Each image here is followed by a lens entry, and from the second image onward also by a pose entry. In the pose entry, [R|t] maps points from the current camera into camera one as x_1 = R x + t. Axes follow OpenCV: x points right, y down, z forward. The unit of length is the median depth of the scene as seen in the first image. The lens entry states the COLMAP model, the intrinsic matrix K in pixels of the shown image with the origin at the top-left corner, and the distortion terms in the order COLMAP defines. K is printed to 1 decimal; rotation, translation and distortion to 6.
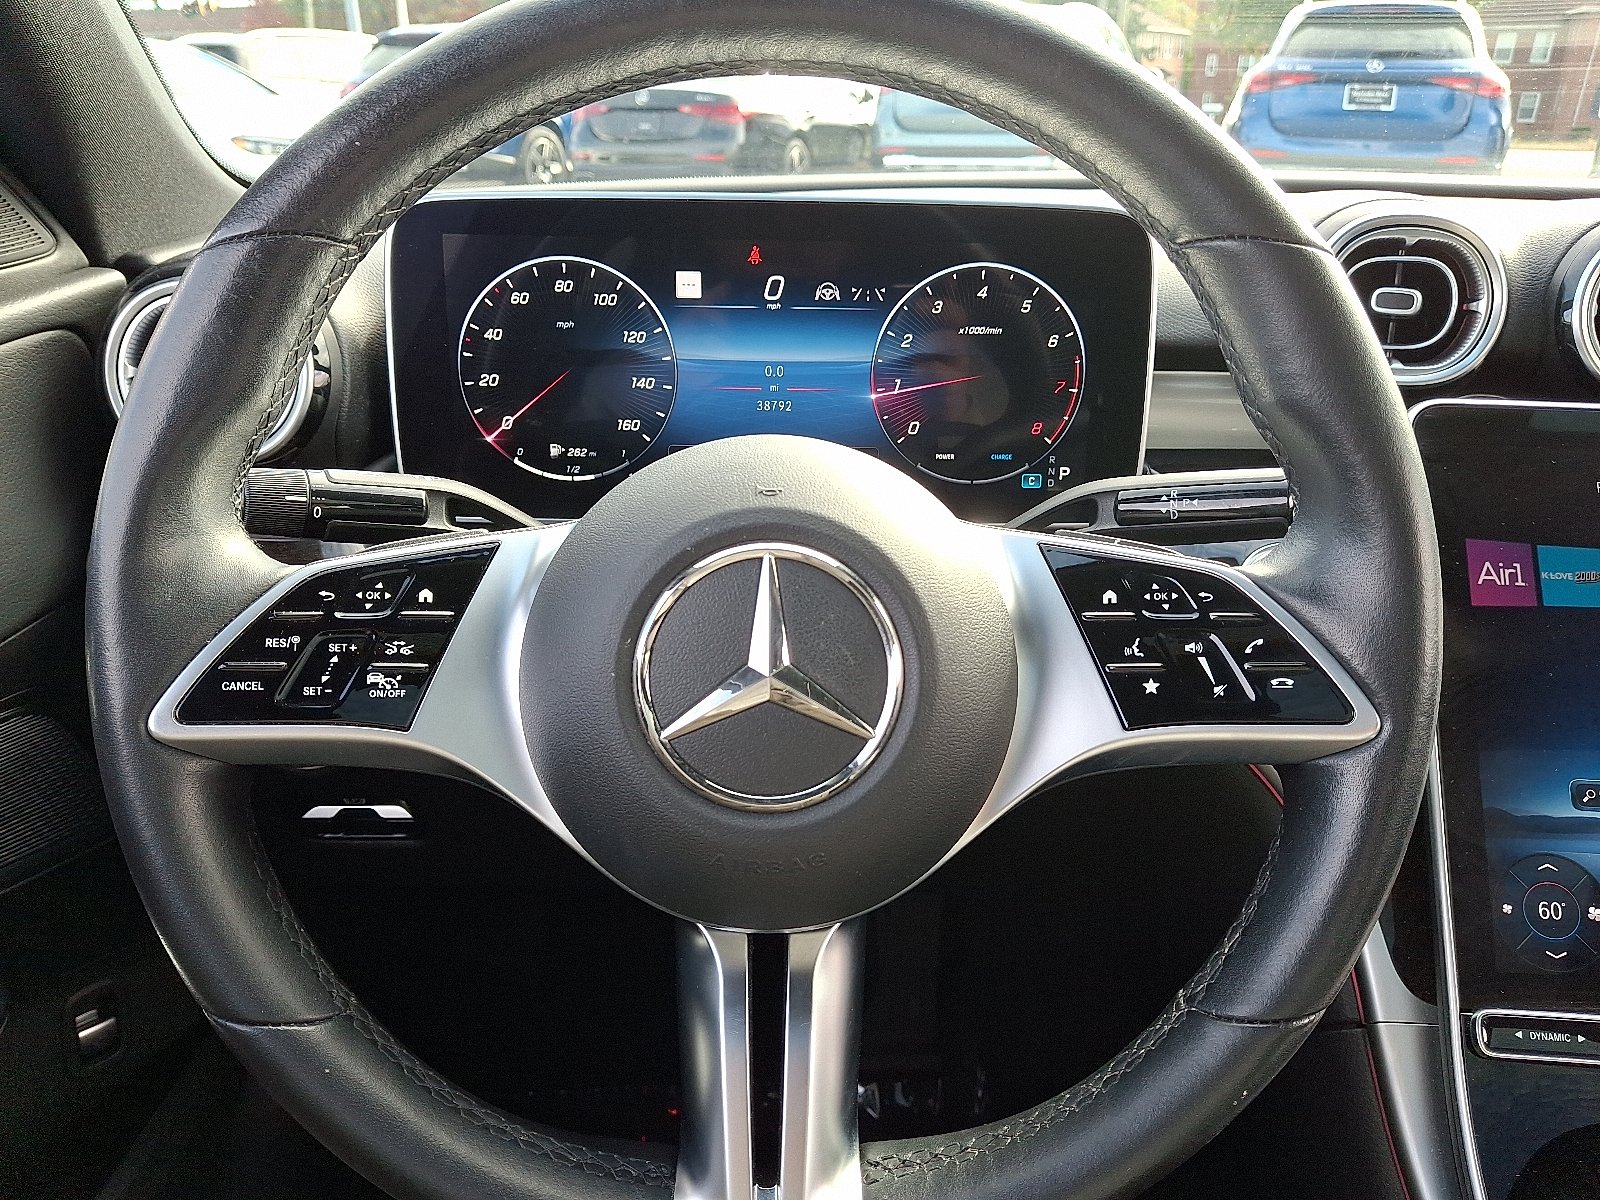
lens RADIAL K [[1145.2, 0, 781.2], [0, 1145.2, 603.8], [0, 0, 1]] dist [0.107675, -0.296957]
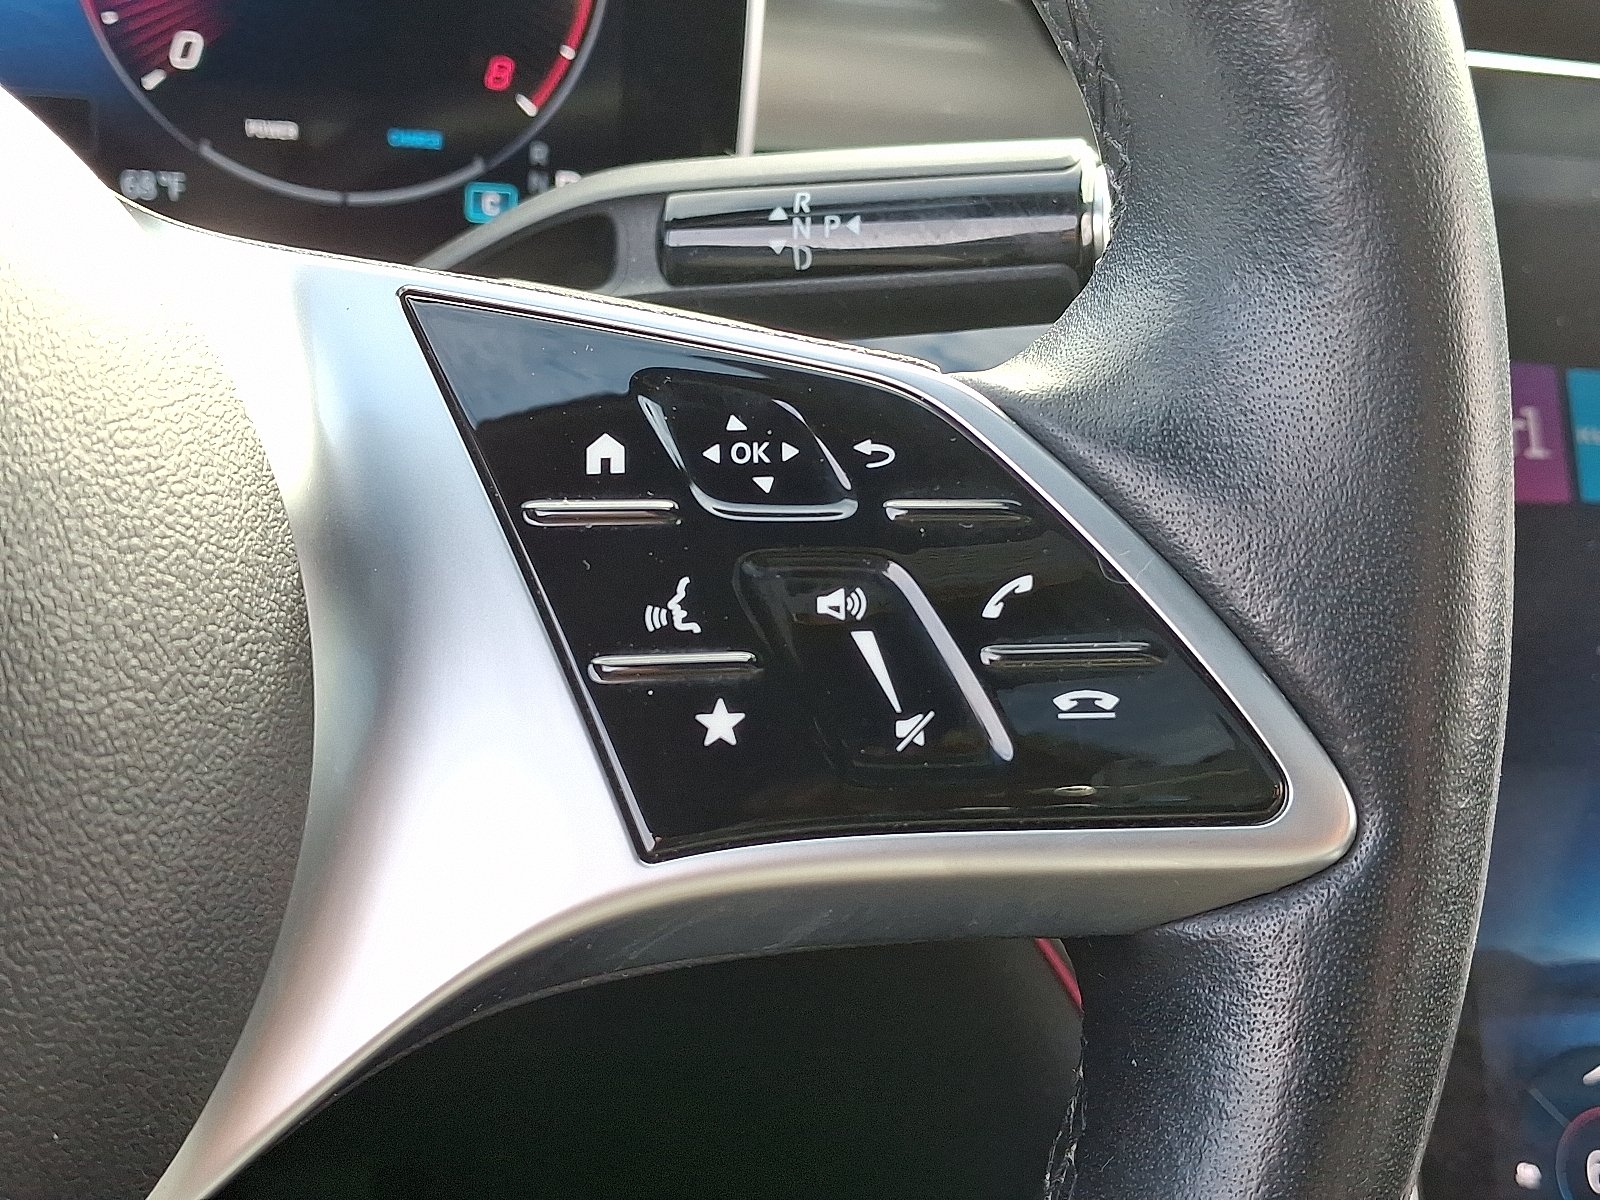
lens RADIAL K [[1974.3, 0, 800.0], [0, 1974.3, 600.0], [0, 0, 1]] dist [0.218832, -0.849995]
pose [[0.953218, -0.013117, 0.302000, 0.140902], [0.002458, 0.999361, 0.035649, 0.013391], [-0.302275, -0.033239, 0.952641, 0.373685]]
